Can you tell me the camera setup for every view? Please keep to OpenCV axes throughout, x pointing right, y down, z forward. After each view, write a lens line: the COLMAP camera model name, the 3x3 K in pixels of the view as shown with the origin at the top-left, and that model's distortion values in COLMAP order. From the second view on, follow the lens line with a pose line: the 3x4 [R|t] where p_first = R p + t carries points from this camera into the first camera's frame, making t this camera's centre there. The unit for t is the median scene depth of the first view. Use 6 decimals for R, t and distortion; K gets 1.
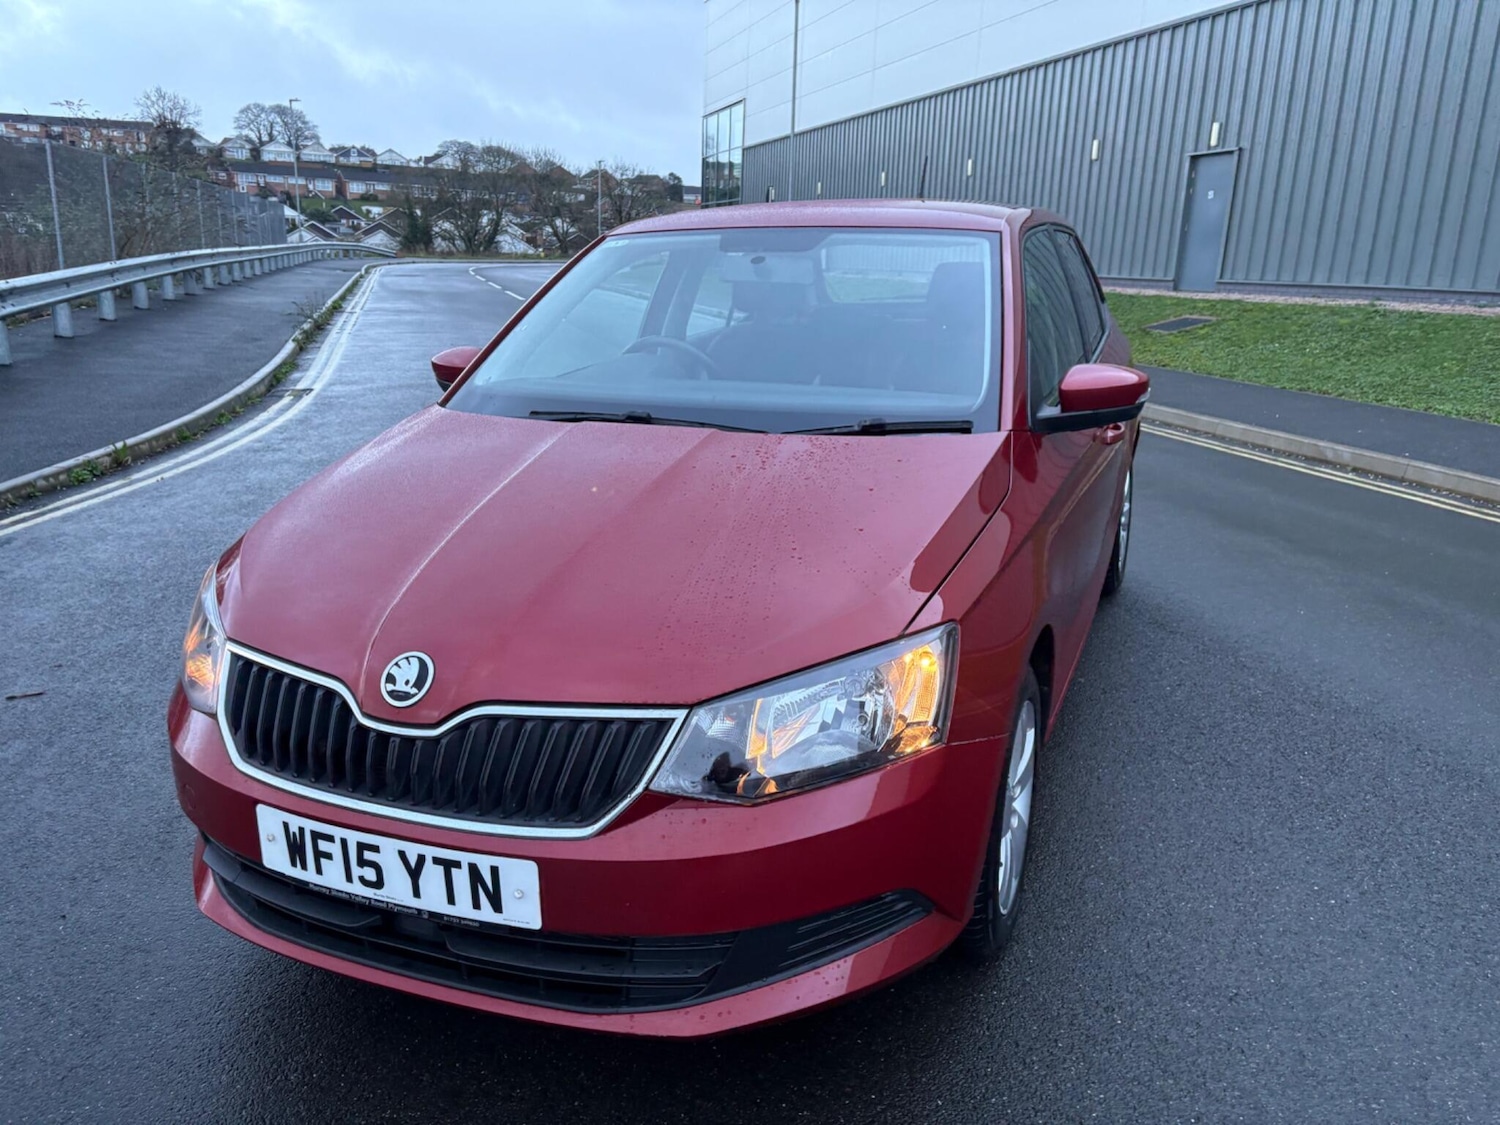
lens RADIAL K [[1116.8, 0, 749.0], [0, 1116.8, 585.3], [0, 0, 1]] dist [0.054611, -0.053658]
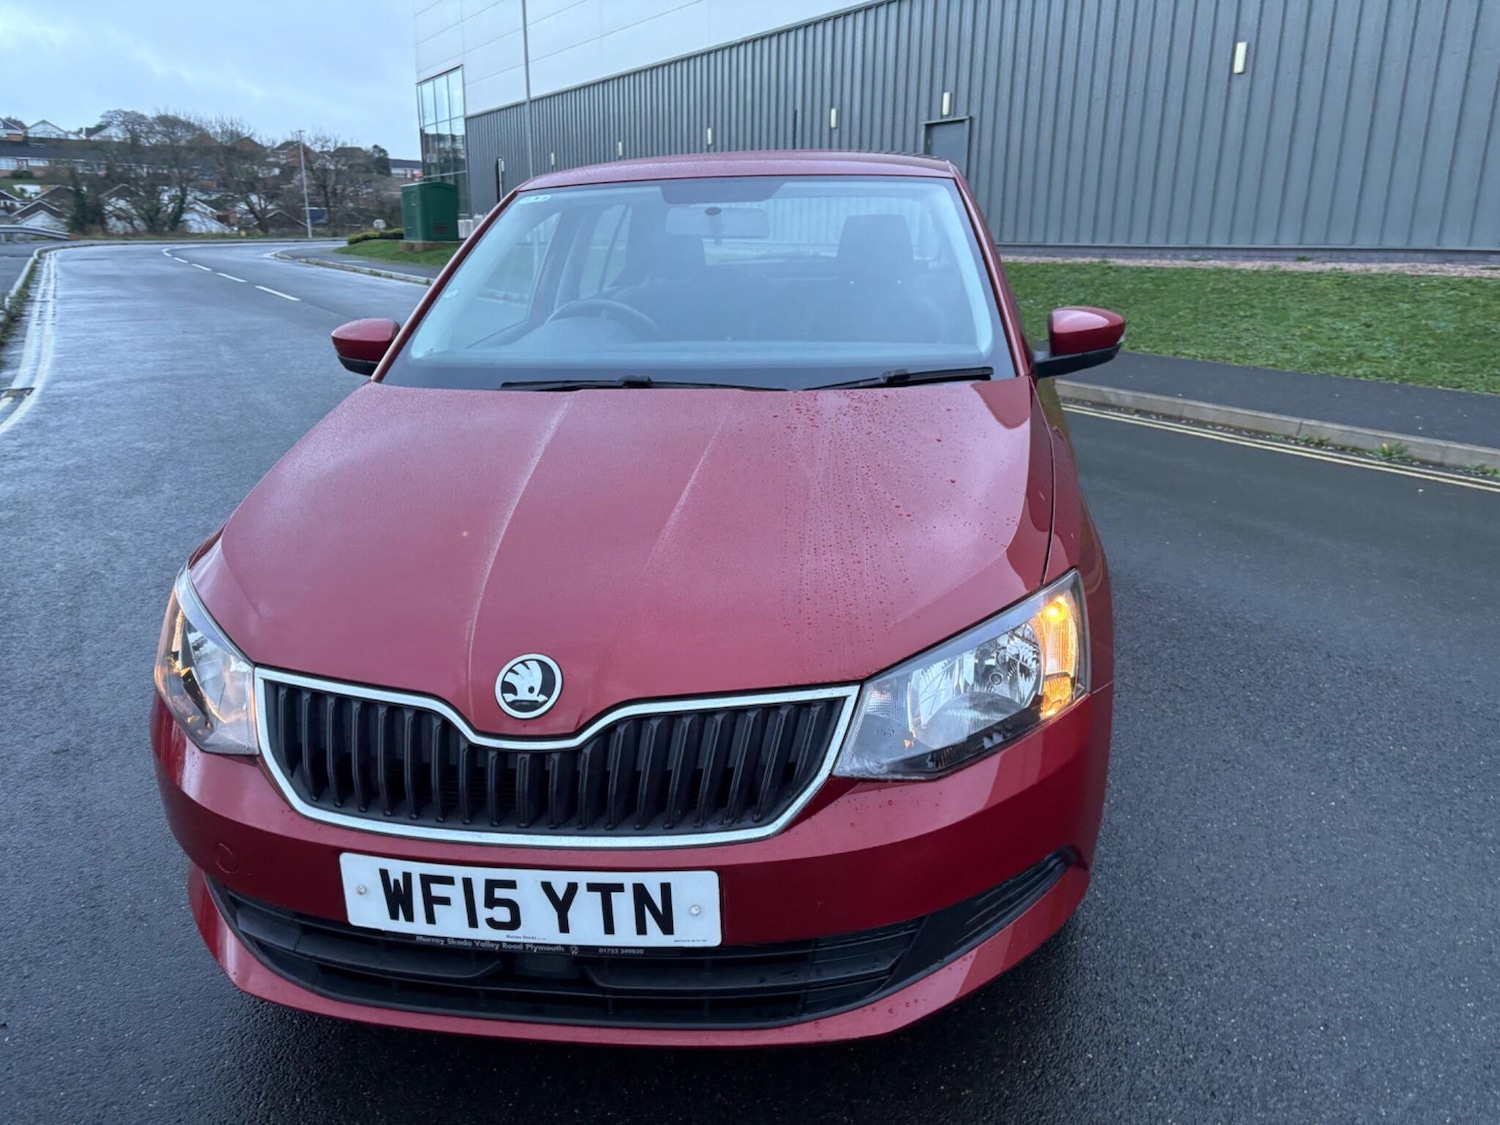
lens RADIAL K [[1116.8, 0, 749.0], [0, 1116.8, 585.3], [0, 0, 1]] dist [0.054611, -0.053658]
pose [[0.972235, -0.090065, 0.215978, -0.071222], [0.085442, 0.995871, 0.030666, -0.001433], [-0.217848, -0.011361, 0.975917, 0.025967]]
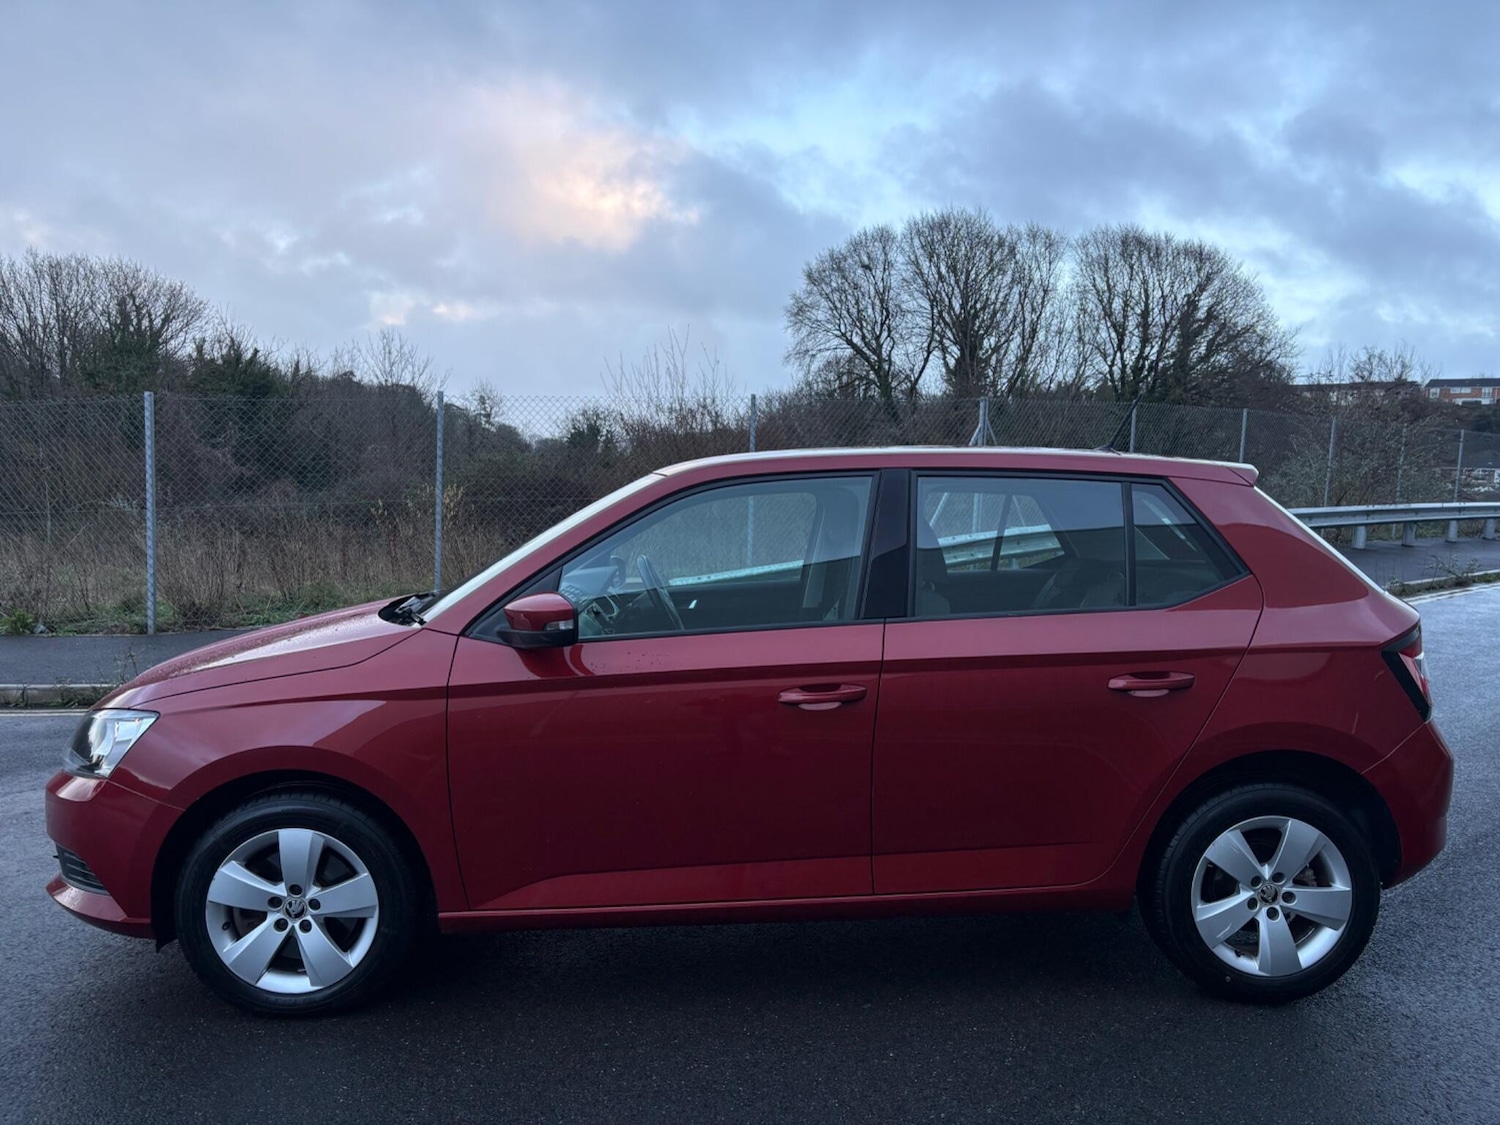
lens RADIAL K [[1121.3, 0, 756.4], [0, 1121.3, 577.9], [0, 0, 1]] dist [0.031446, -0.024968]
pose [[0.414948, 0.076060, -0.906661, 0.457289], [-0.274641, 0.960488, -0.045118, -0.072507], [0.867405, 0.267728, 0.419441, 0.239486]]
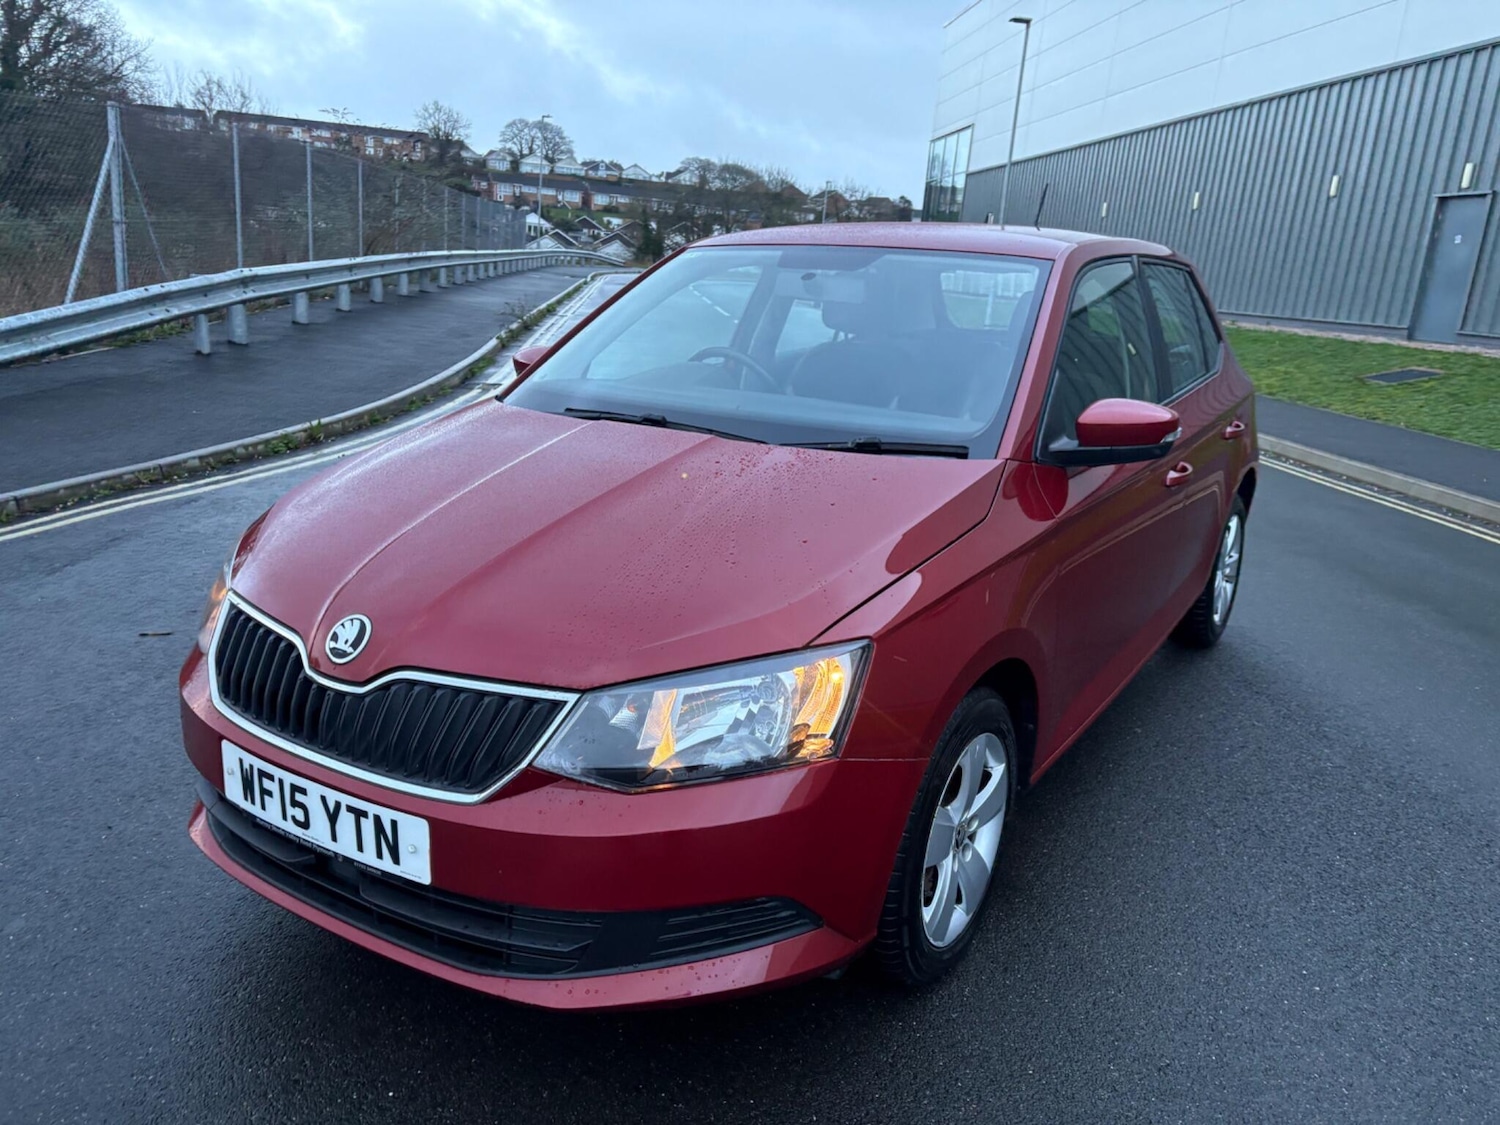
lens RADIAL K [[1121.3, 0, 756.4], [0, 1121.3, 577.9], [0, 0, 1]] dist [0.031446, -0.024968]
pose [[0.981672, 0.093682, -0.165965, 0.057523], [-0.097531, 0.995117, -0.015177, 0.000647], [0.163733, 0.031085, 0.986015, -0.001786]]
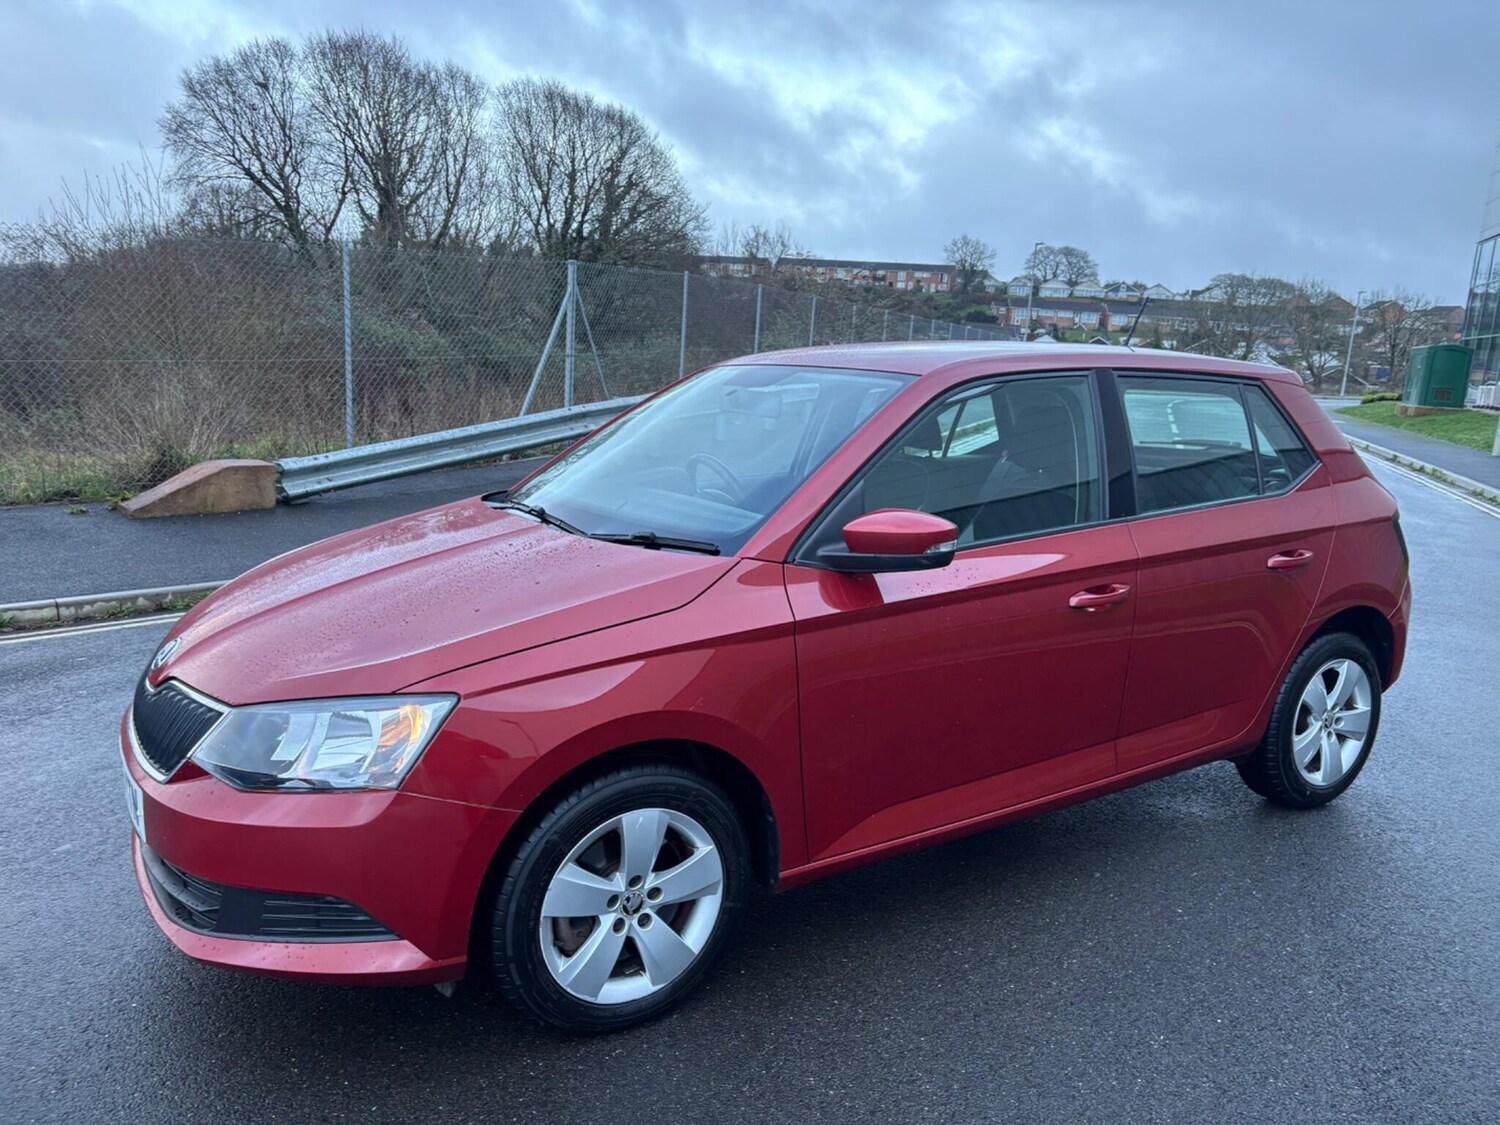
lens RADIAL K [[1122.2, 0, 752.3], [0, 1122.2, 576.2], [0, 0, 1]] dist [0.023476, -0.008550]
pose [[0.808421, 0.136212, -0.572627, 0.256010], [-0.201251, 0.978188, -0.051437, -0.021168], [0.553131, 0.156825, 0.818201, 0.046139]]
